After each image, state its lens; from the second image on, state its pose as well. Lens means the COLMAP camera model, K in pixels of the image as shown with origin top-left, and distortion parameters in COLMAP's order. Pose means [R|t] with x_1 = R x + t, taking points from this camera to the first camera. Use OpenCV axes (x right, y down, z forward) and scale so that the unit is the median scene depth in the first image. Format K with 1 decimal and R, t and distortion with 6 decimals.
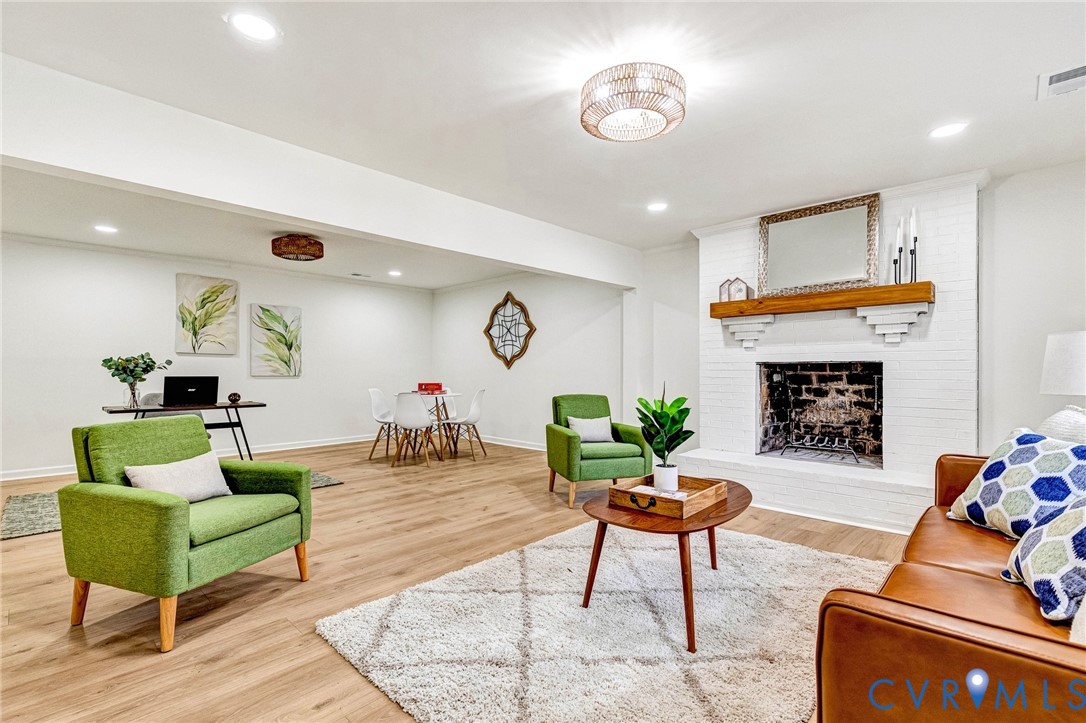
lens RADIAL K [[502.4, 0, 548.6], [0, 502.4, 371.5], [0, 0, 1]] dist [0.003107, 0.000287]
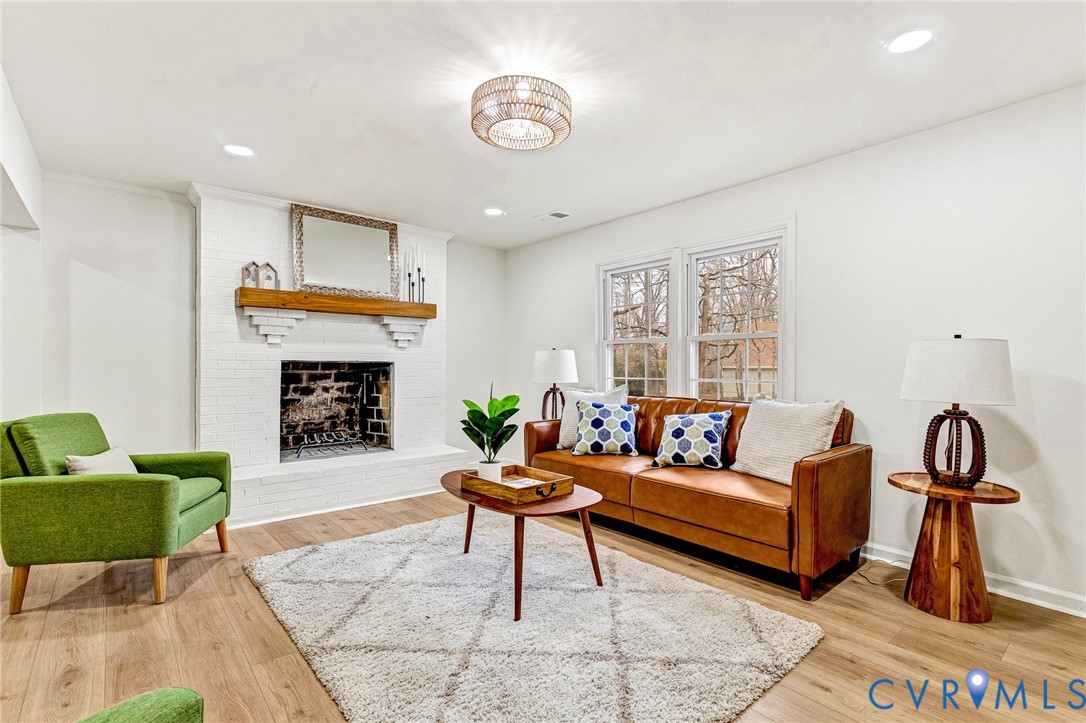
lens RADIAL K [[502.4, 0, 548.6], [0, 502.4, 371.5], [0, 0, 1]] dist [0.003107, 0.000287]
pose [[0.105724, -0.007031, 0.994371, -0.437458], [0.000436, 0.999975, 0.007024, -0.004810], [-0.994395, -0.000309, 0.105724, 0.422901]]
